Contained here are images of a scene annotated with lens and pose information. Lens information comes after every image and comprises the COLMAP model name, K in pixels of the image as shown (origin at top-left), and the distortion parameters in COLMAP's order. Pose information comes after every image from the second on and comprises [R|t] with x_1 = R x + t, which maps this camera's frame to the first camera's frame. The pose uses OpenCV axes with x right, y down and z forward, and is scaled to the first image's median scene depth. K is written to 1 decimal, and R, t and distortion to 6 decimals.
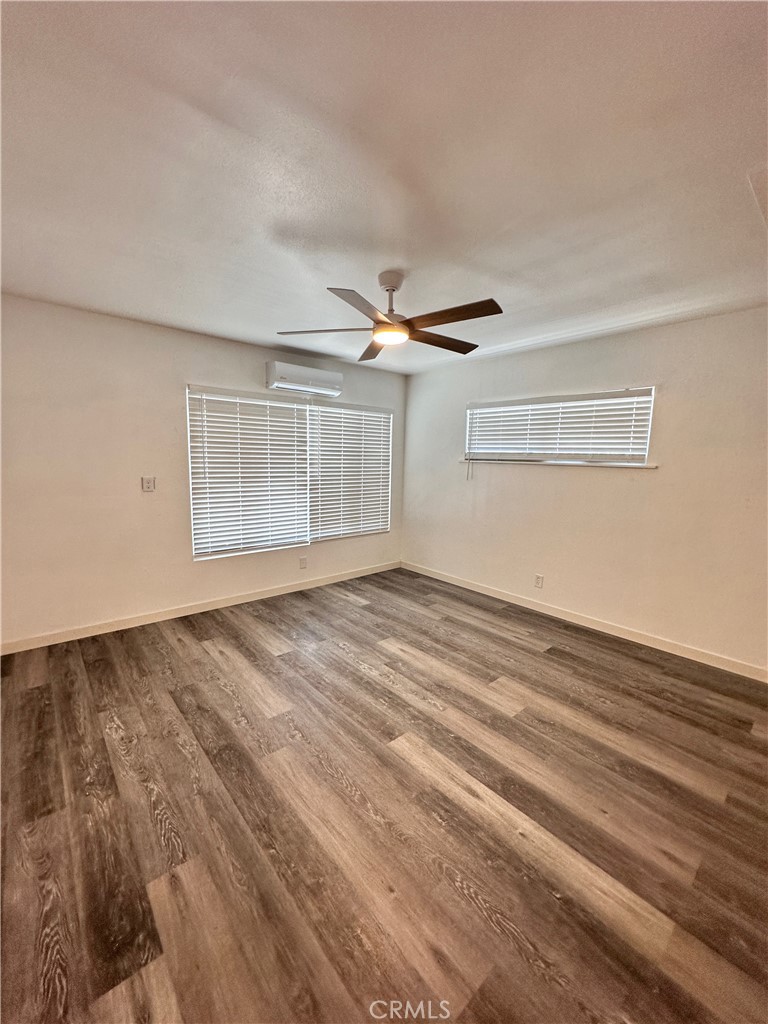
lens RADIAL K [[410.3, 0, 384.1], [0, 410.3, 511.9], [0, 0, 1]] dist [-0.004591, 0.000995]
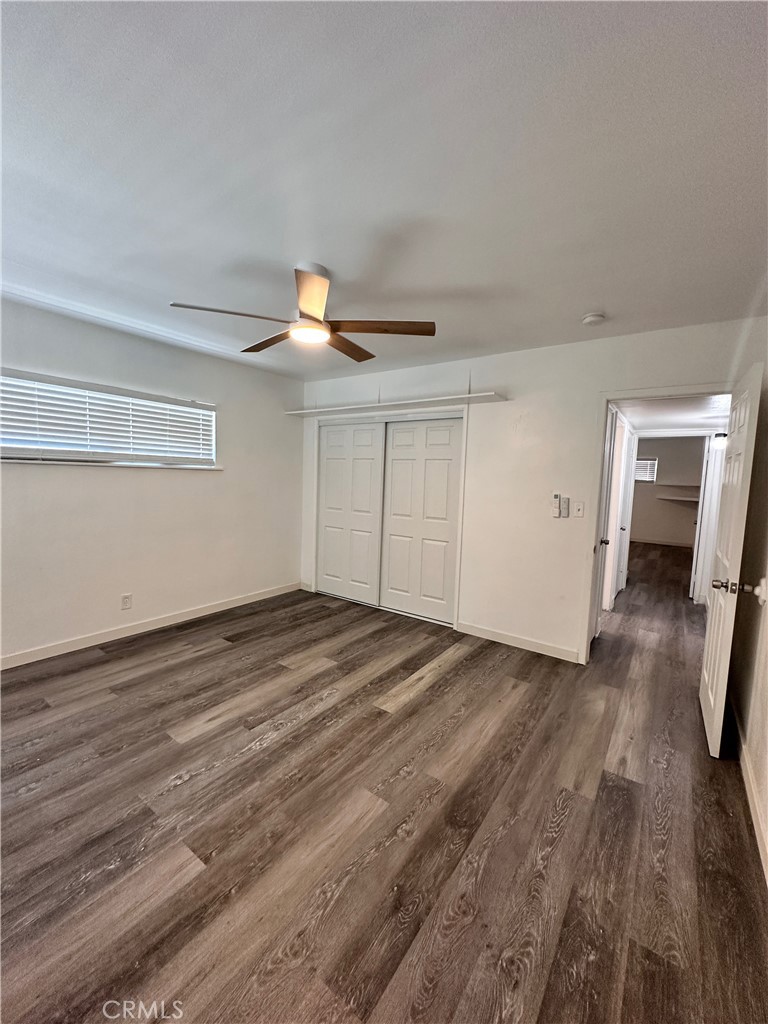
lens RADIAL K [[410.3, 0, 383.0], [0, 410.3, 513.9], [0, 0, 1]] dist [-0.004591, 0.000995]
pose [[-0.230244, -0.120781, 0.965609, -0.889345], [0.089957, 0.985377, 0.144703, -0.142731], [-0.968966, 0.120181, -0.216012, 1.025536]]
